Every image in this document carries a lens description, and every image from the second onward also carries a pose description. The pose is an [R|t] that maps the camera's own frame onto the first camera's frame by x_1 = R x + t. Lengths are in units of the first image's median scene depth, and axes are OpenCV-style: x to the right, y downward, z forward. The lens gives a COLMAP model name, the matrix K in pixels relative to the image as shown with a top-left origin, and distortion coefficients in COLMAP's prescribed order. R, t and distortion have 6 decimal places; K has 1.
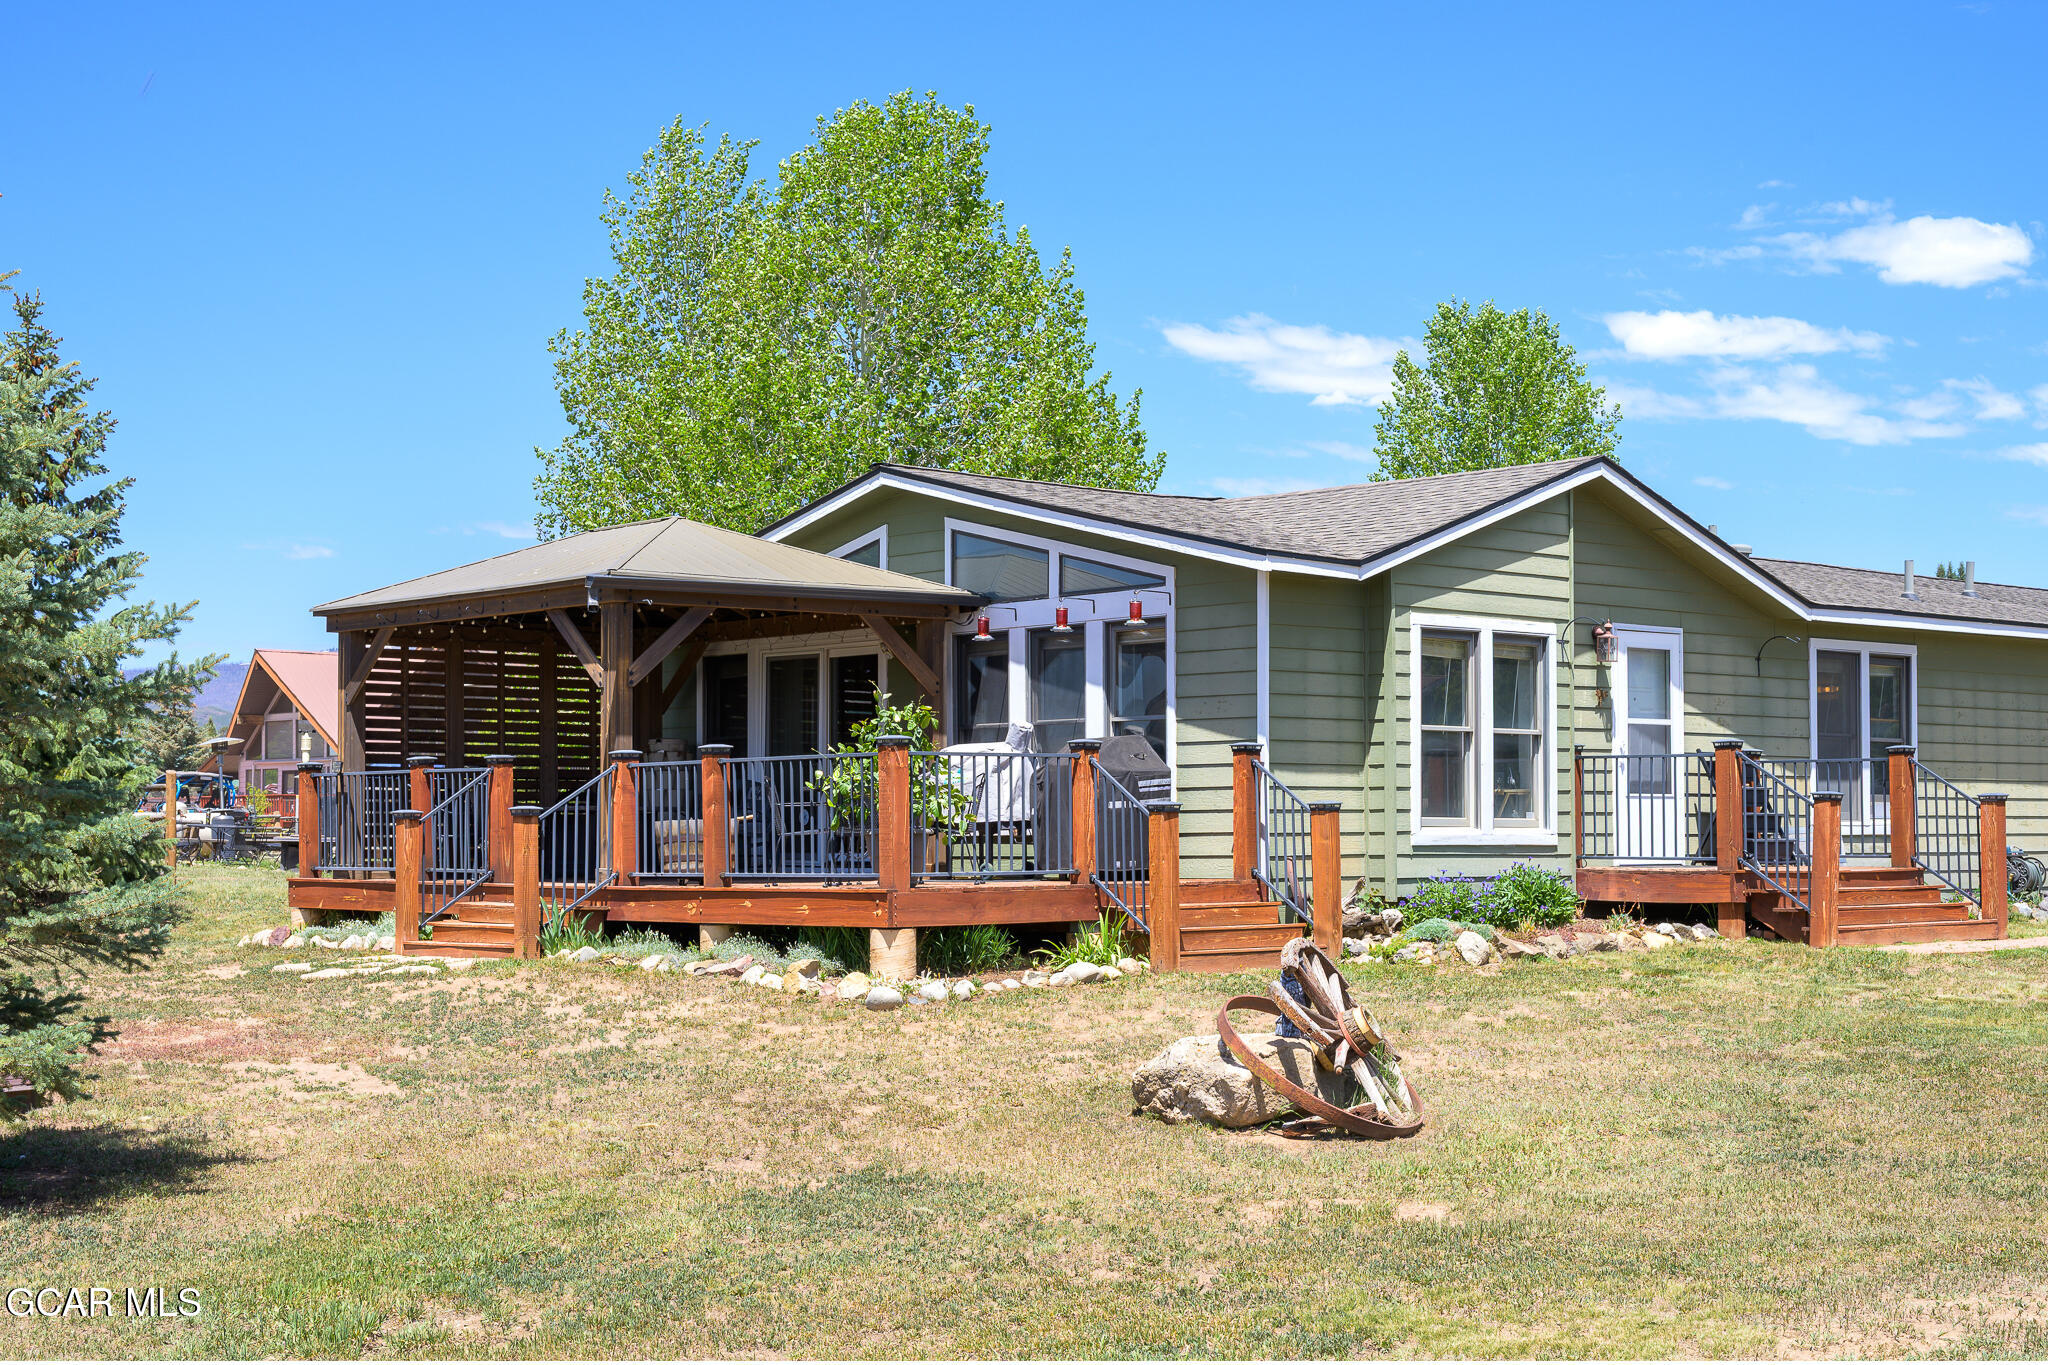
lens RADIAL K [[2953.2, 0, 994.1], [0, 2953.2, 687.1], [0, 0, 1]] dist [-0.006875, -0.002466]
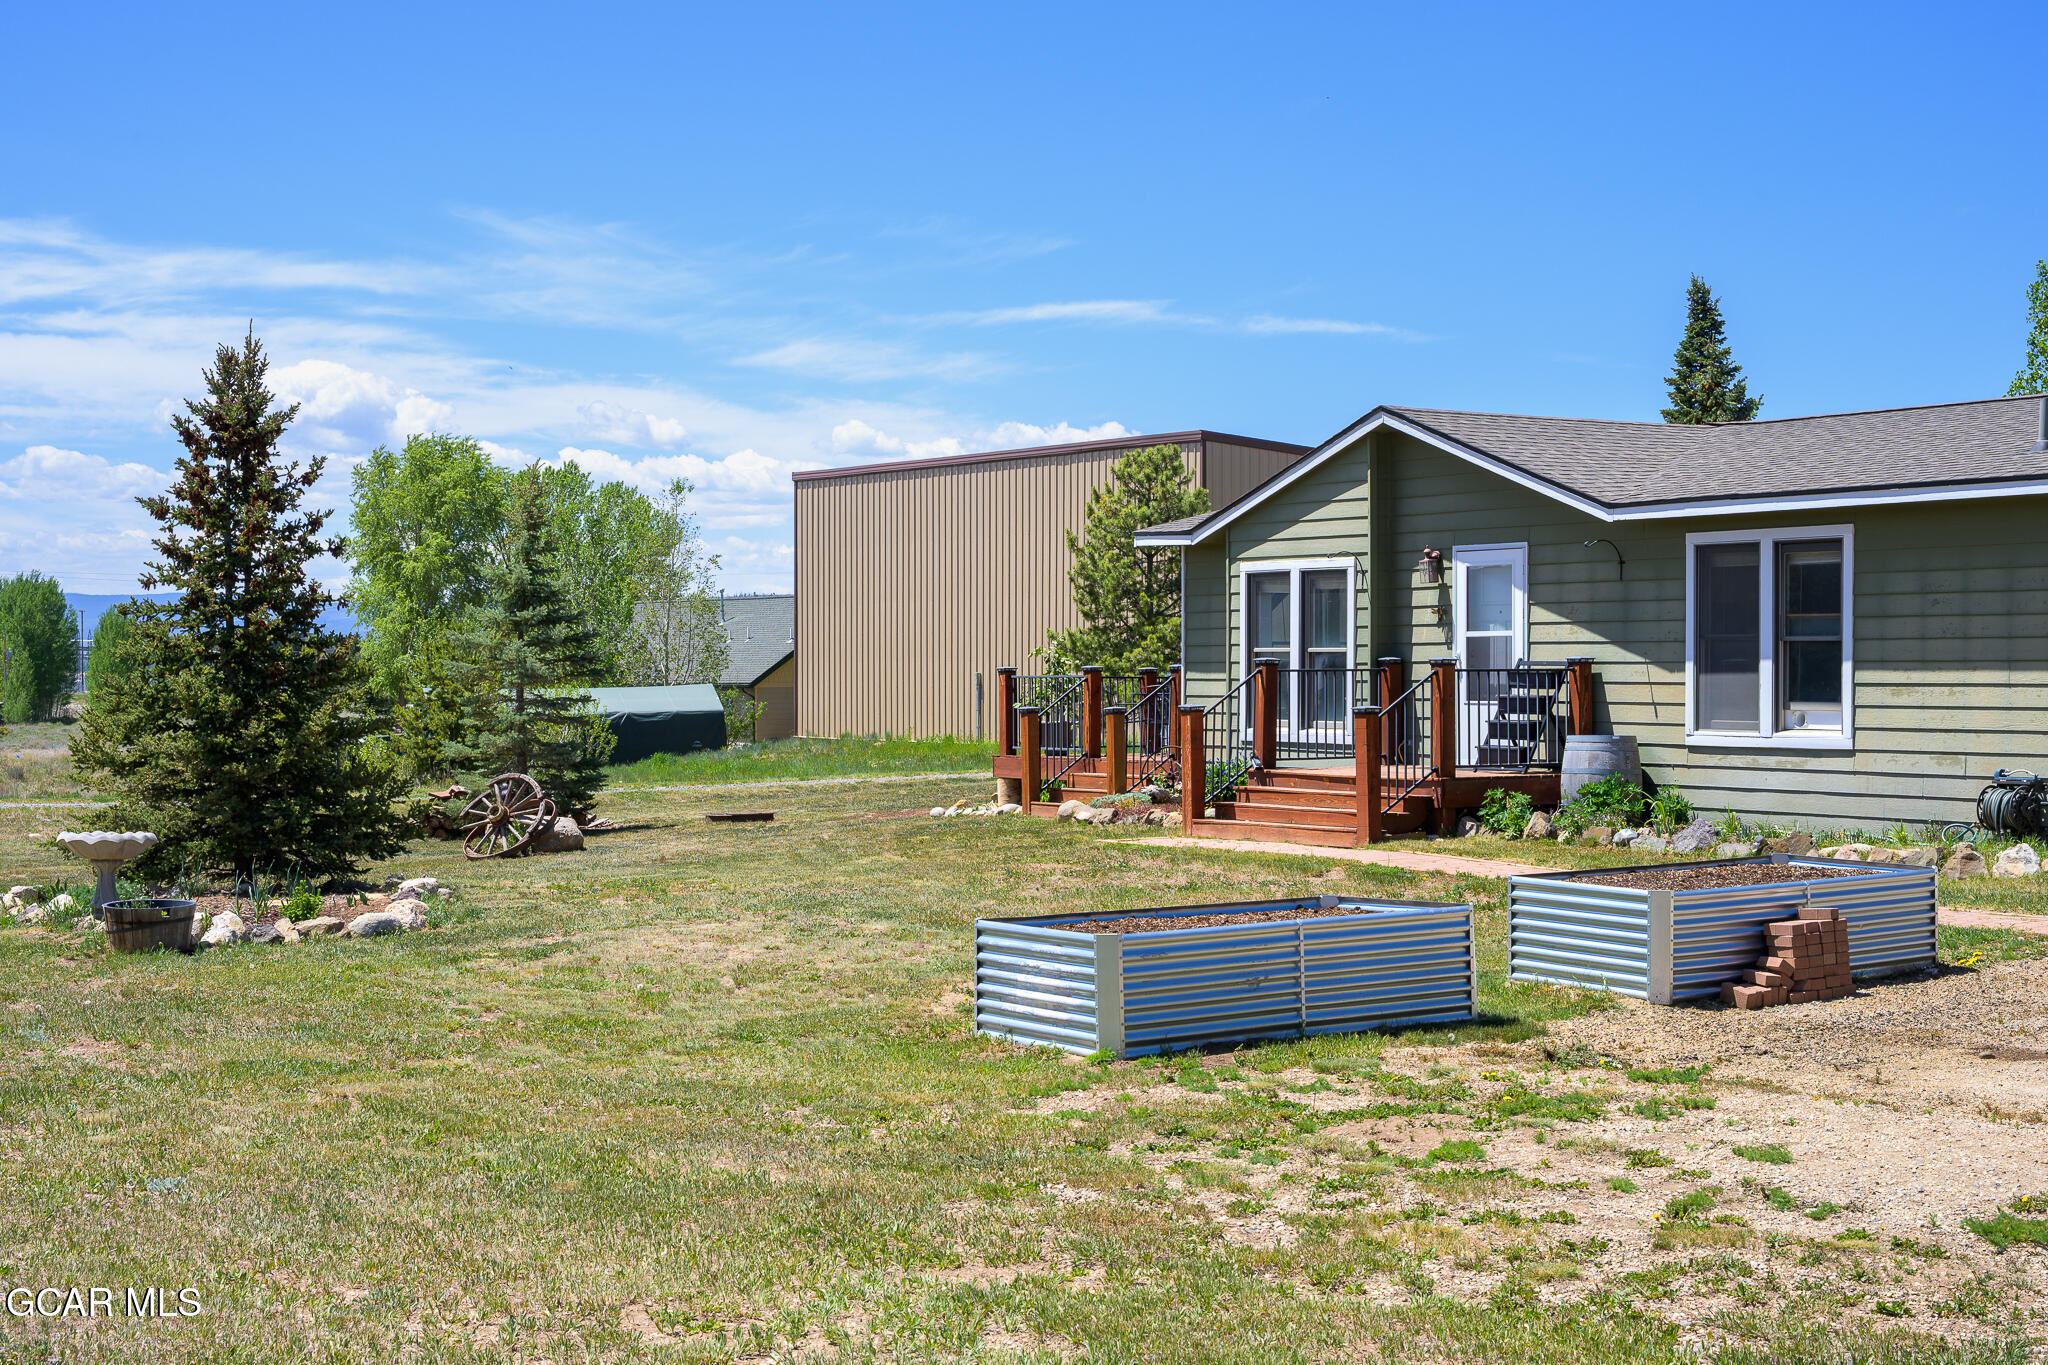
lens RADIAL K [[2953.2, 0, 994.1], [0, 2953.2, 687.1], [0, 0, 1]] dist [-0.006875, -0.002466]
pose [[-0.147246, 0.007369, -0.989072, 1.511182], [0.051513, 0.998672, -0.000229, 0.025465], [0.987758, -0.050984, -0.147430, 1.128382]]
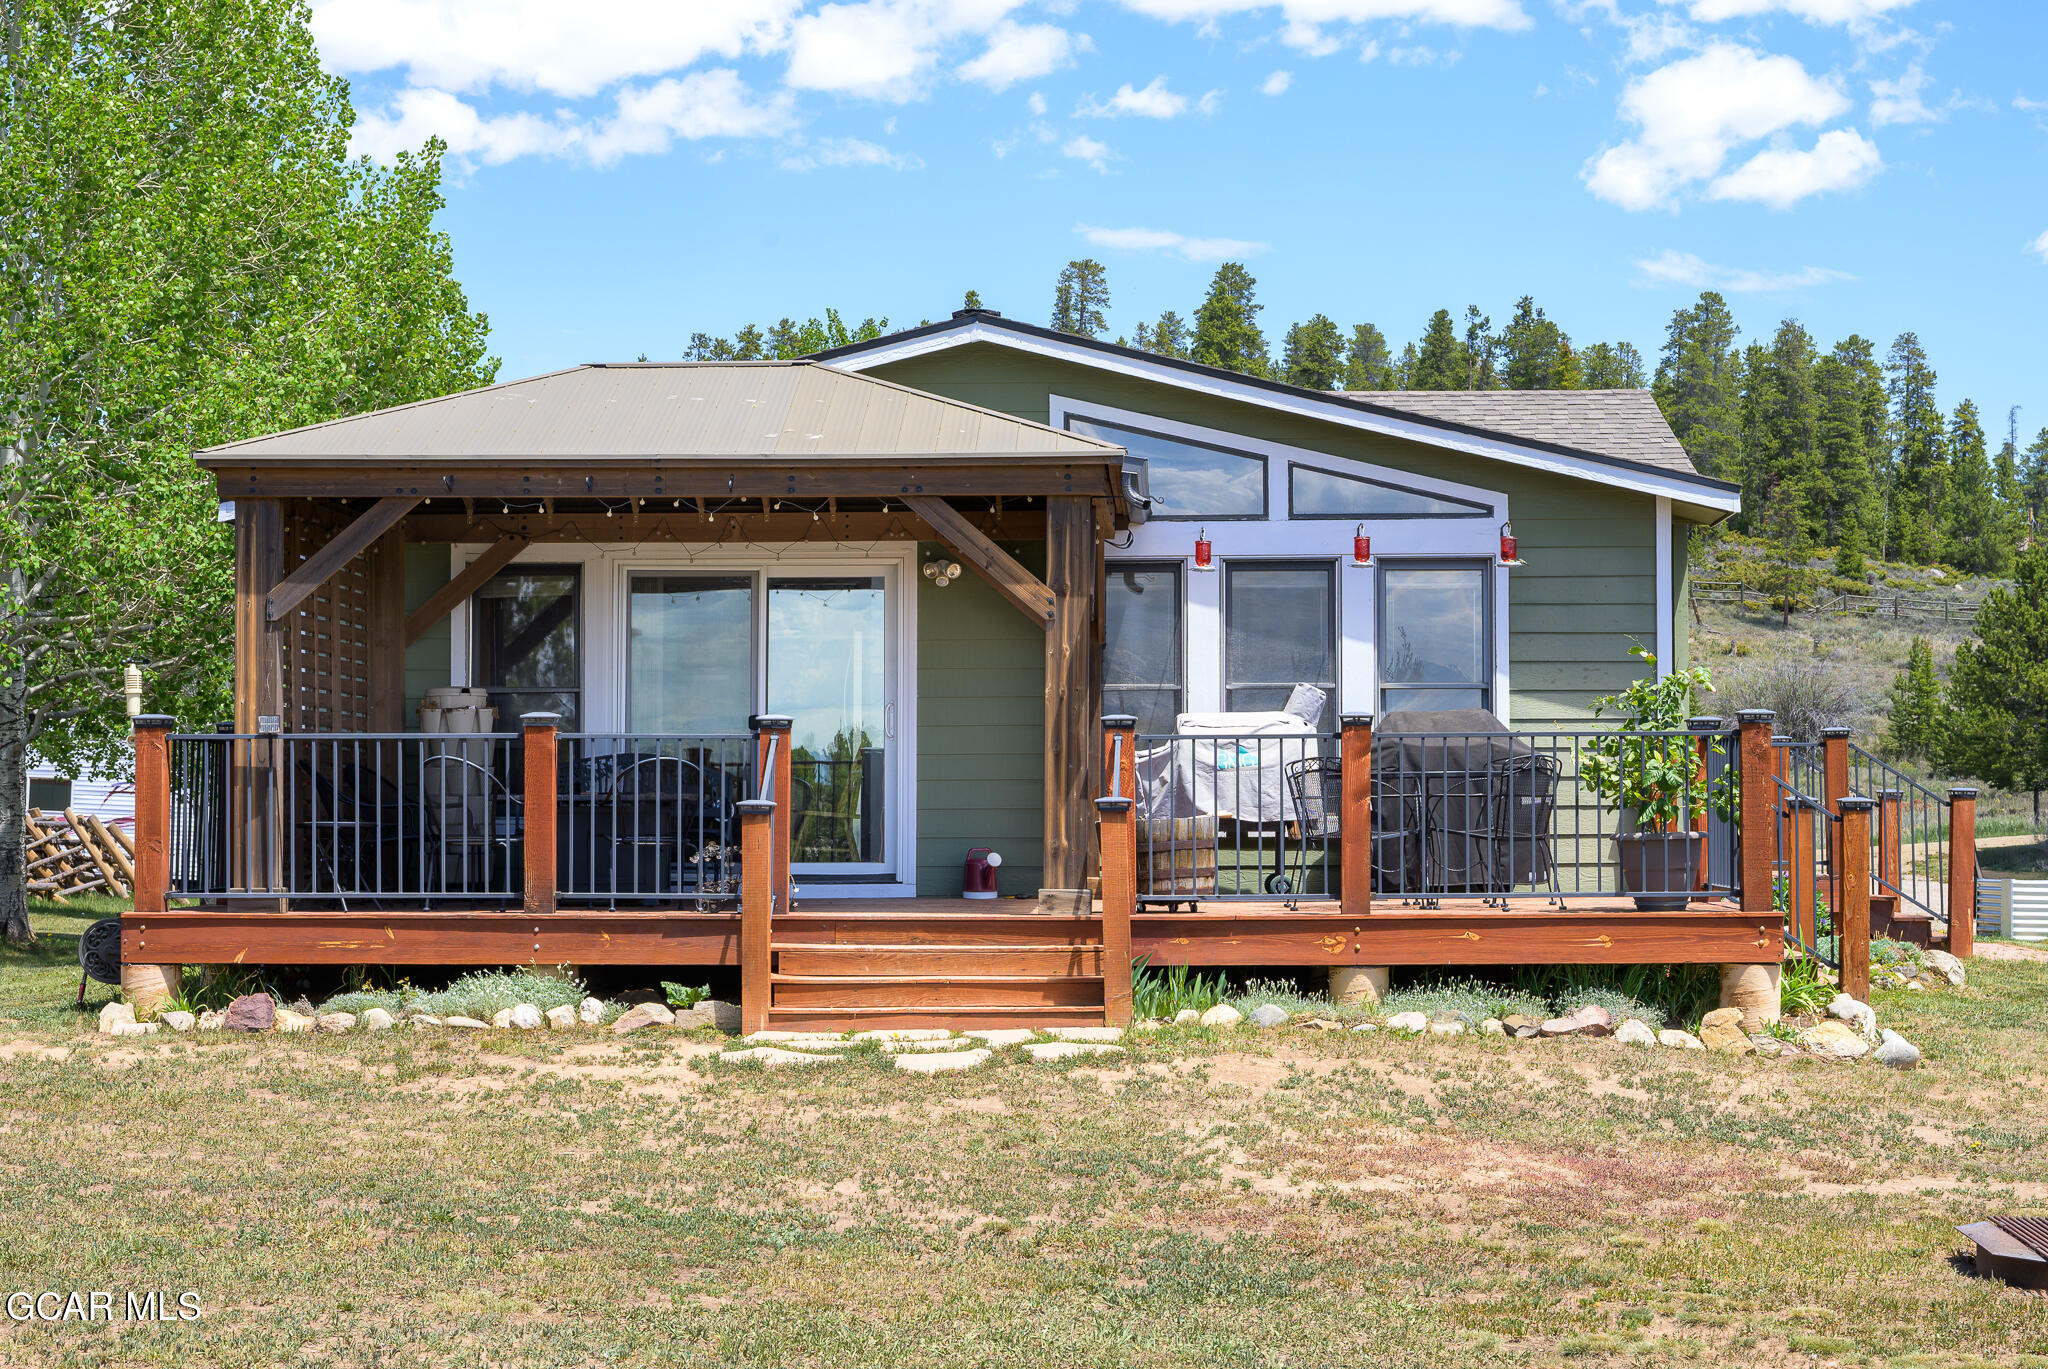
lens RADIAL K [[3792.0, 0, 1024.0], [0, 3792.0, 684.5], [0, 0, 1]] dist [-0.001077, -0.017388]
pose [[0.670180, 0.027725, 0.741681, -0.800839], [-0.038790, 0.999245, -0.002302, 0.017532], [-0.741184, -0.027227, 0.670749, 0.439851]]
